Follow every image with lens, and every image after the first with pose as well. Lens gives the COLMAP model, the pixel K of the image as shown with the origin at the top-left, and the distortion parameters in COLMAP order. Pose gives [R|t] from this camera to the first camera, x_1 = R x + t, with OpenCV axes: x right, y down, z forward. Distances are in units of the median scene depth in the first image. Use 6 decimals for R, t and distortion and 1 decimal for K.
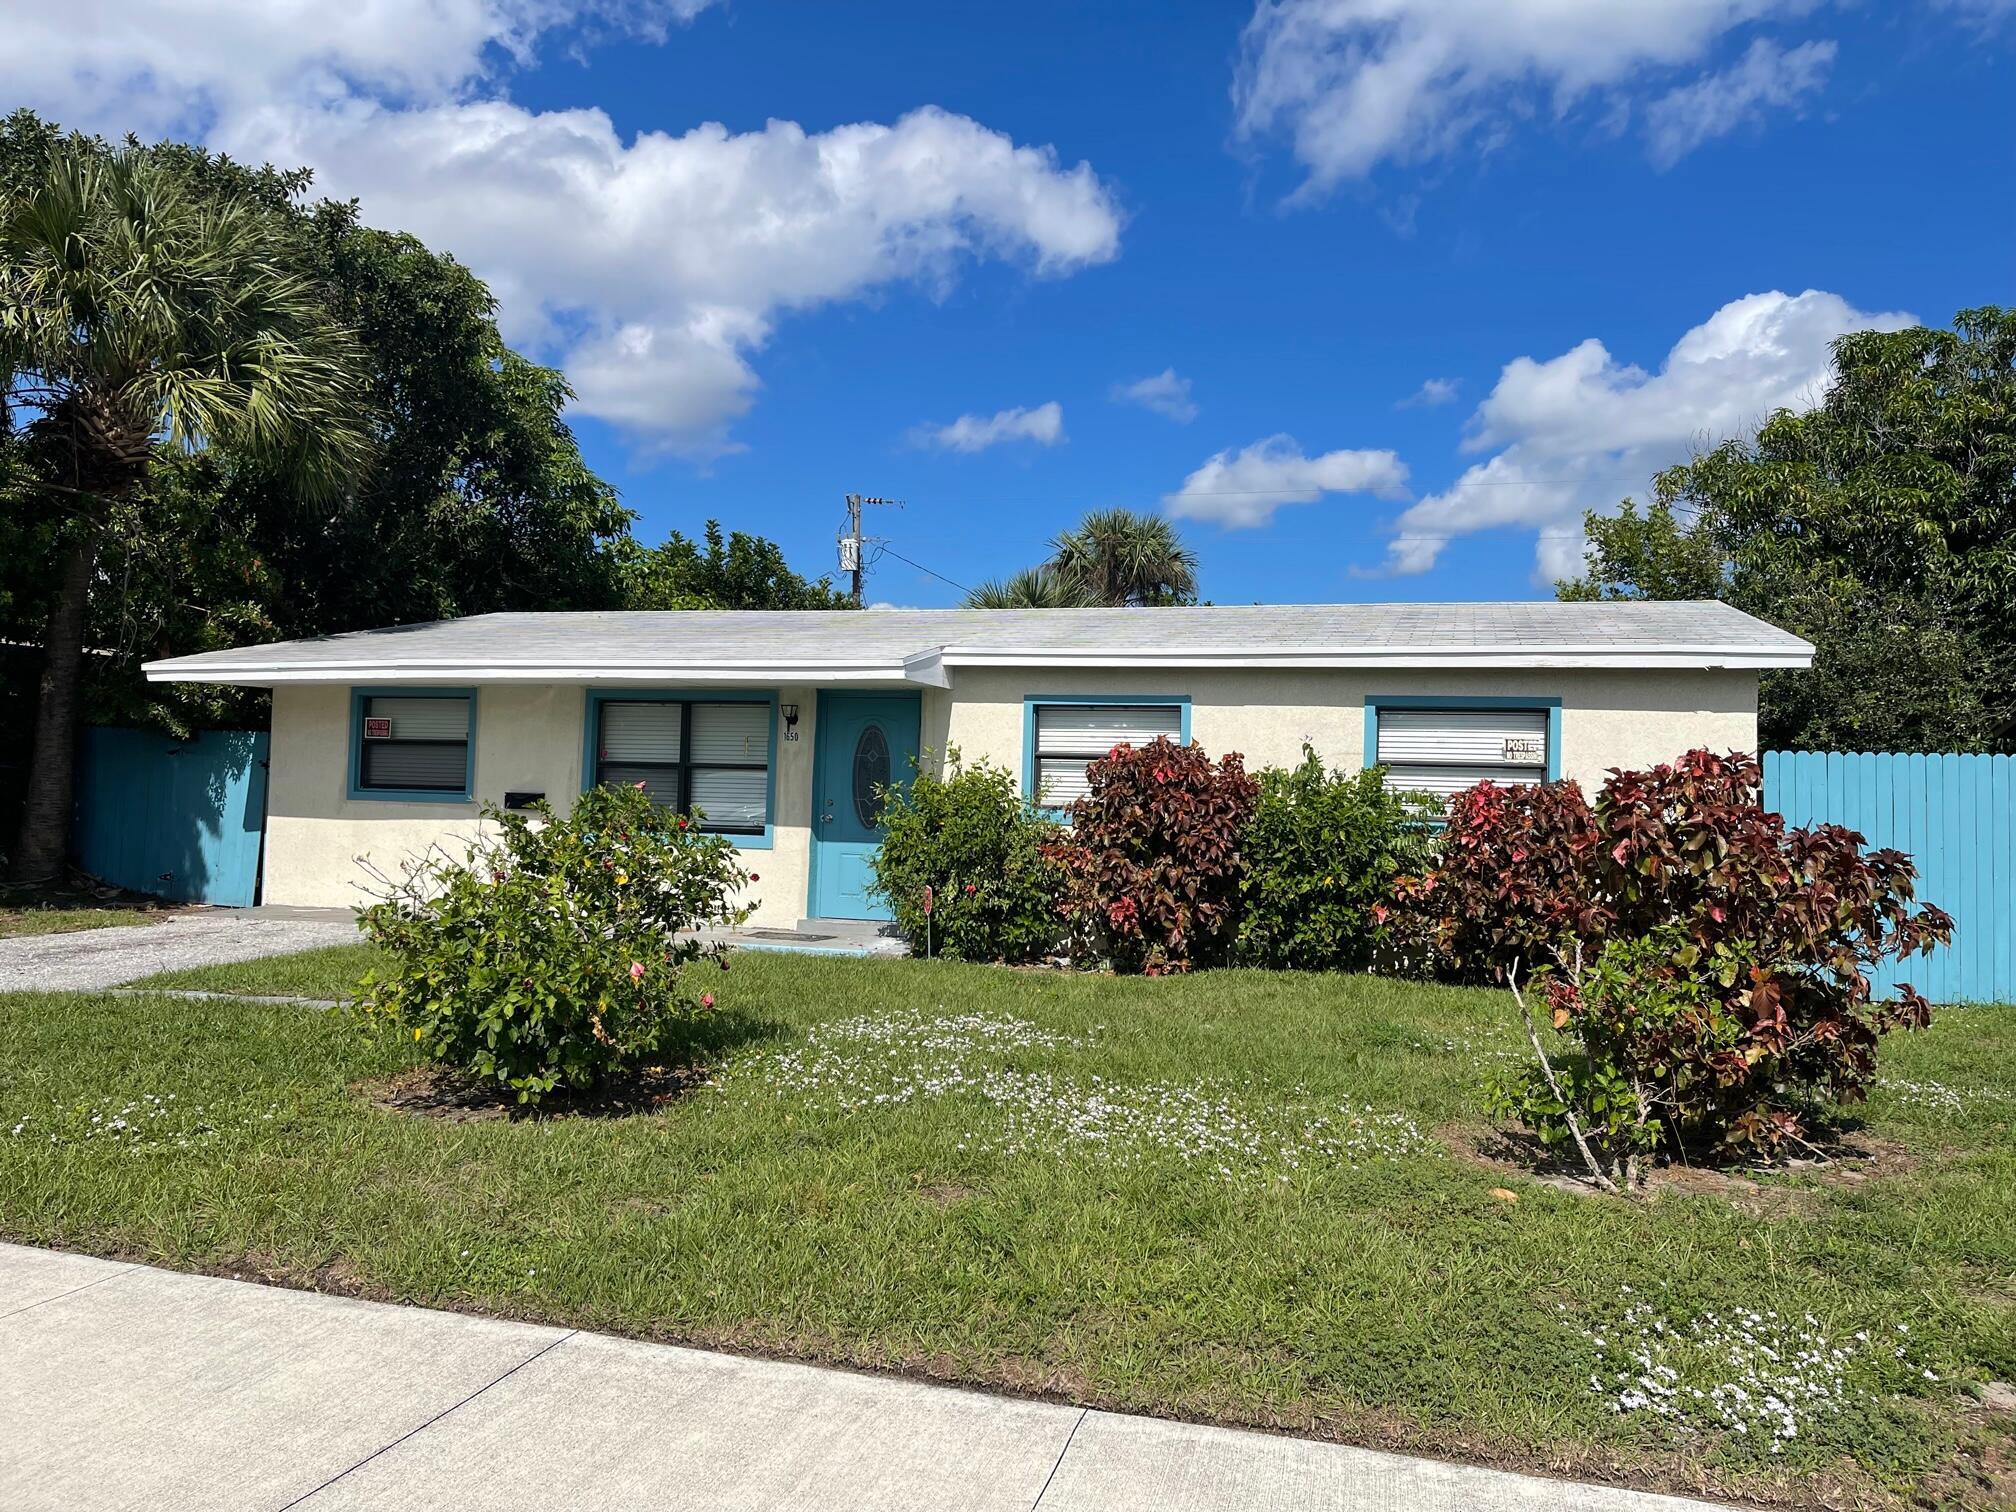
lens RADIAL K [[1521.6, 0, 1018.6], [0, 1521.6, 746.7], [0, 0, 1]] dist [0.079357, -0.110846]
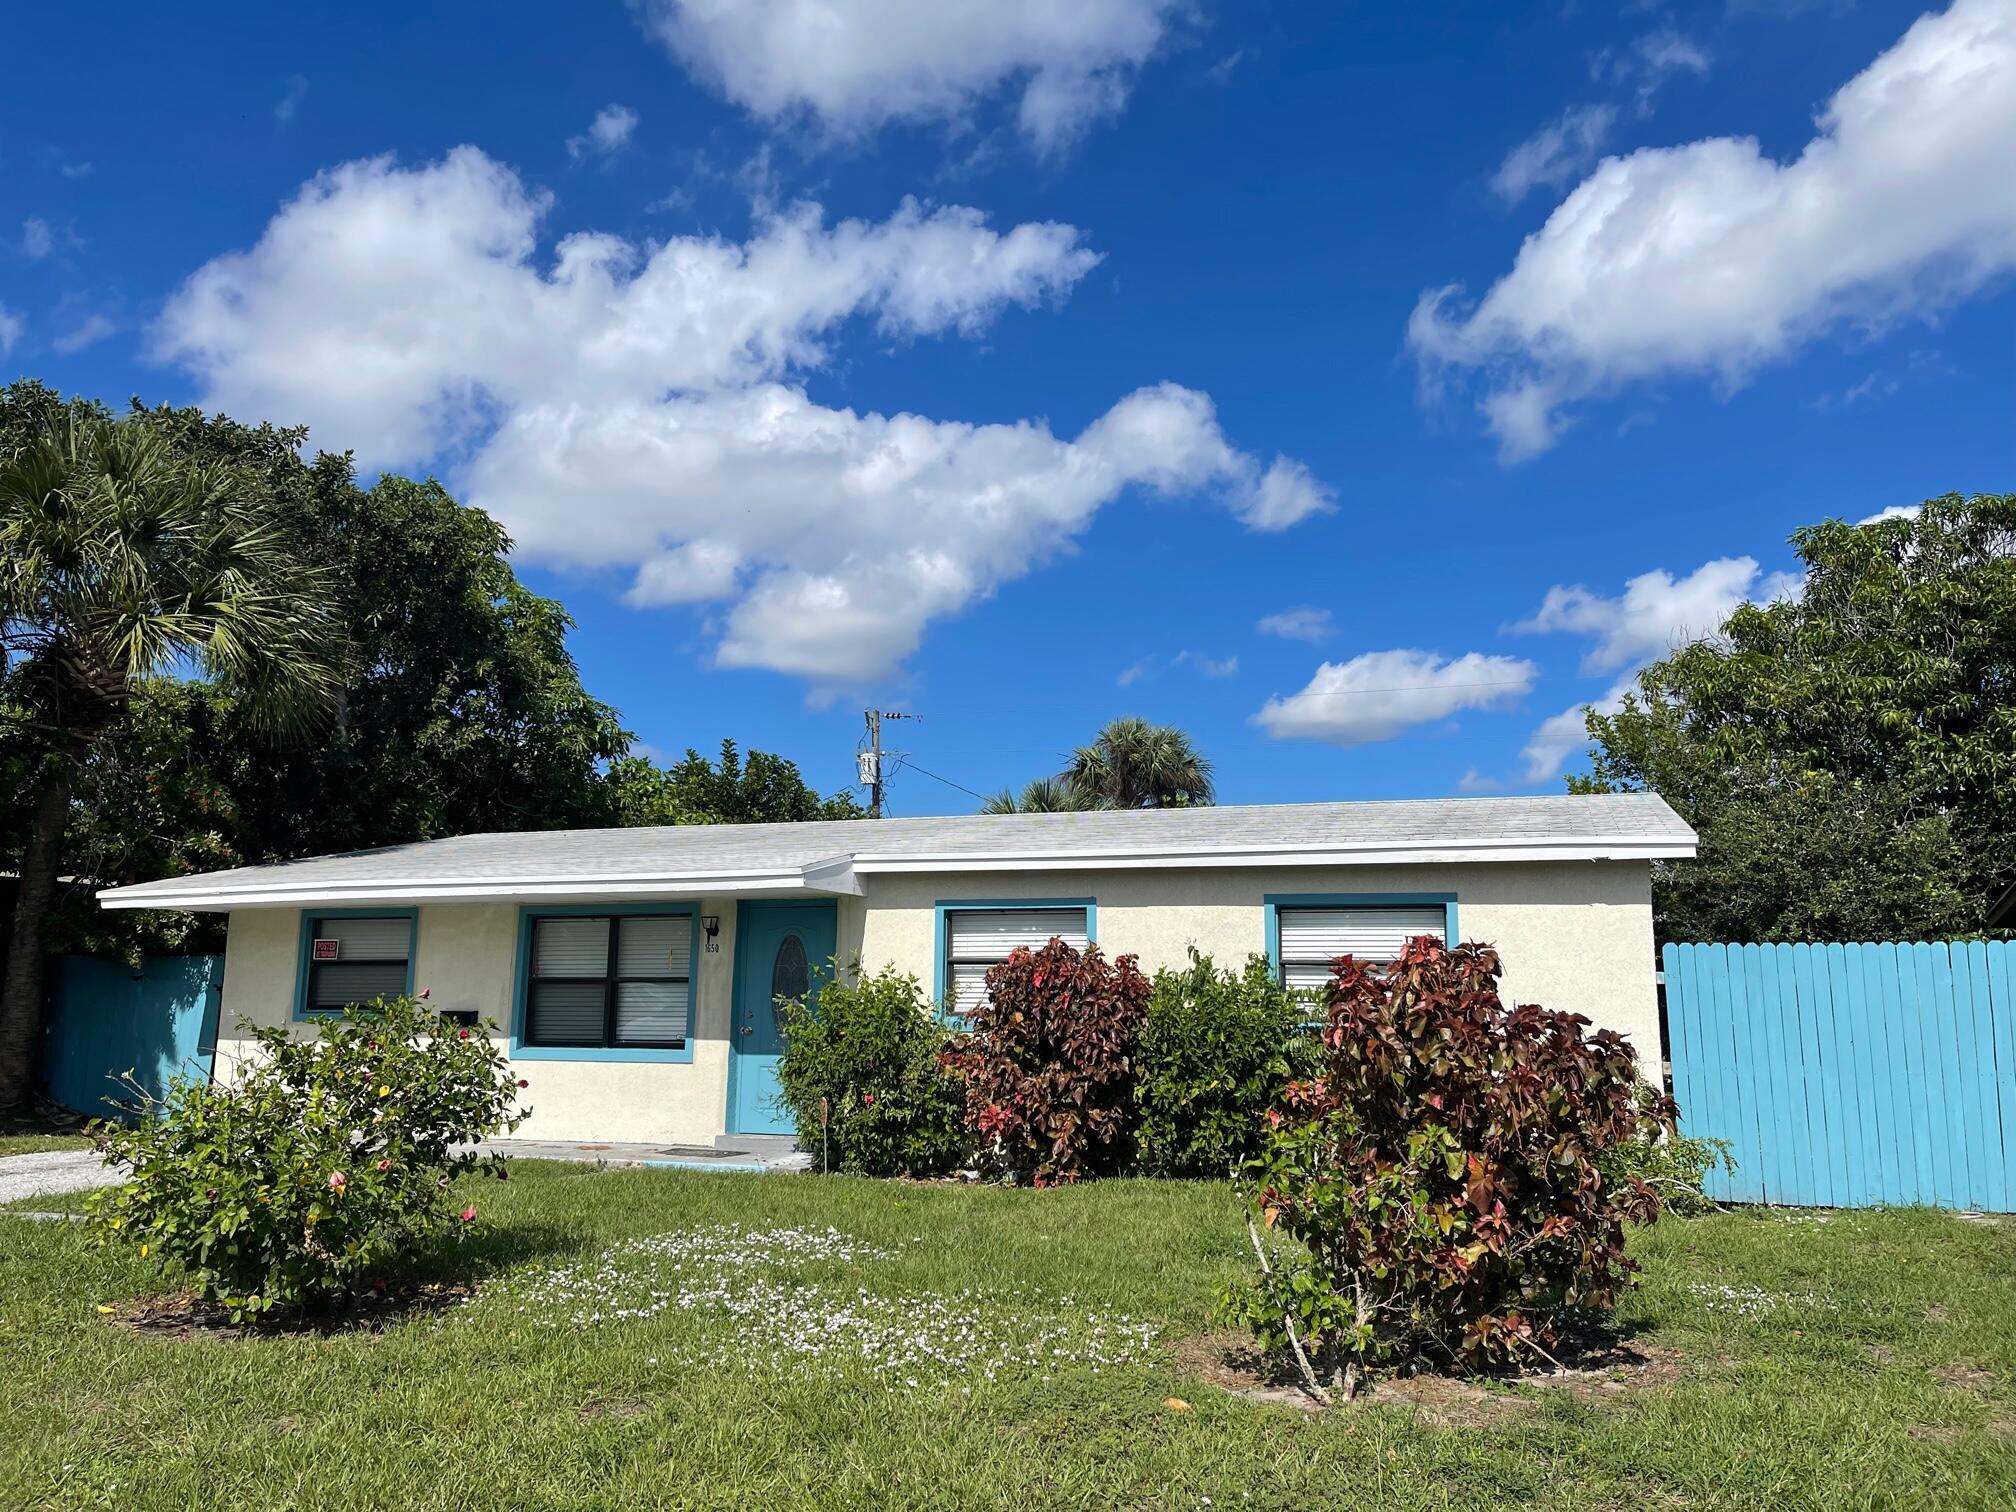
lens RADIAL K [[1529.7, 0, 1012.7], [0, 1529.7, 760.0], [0, 0, 1]] dist [0.062536, -0.080616]
pose [[0.998396, -0.025999, -0.050299, 0.114157], [0.019308, 0.991431, -0.129196, 0.005359], [0.053227, 0.128018, 0.990343, -0.007687]]
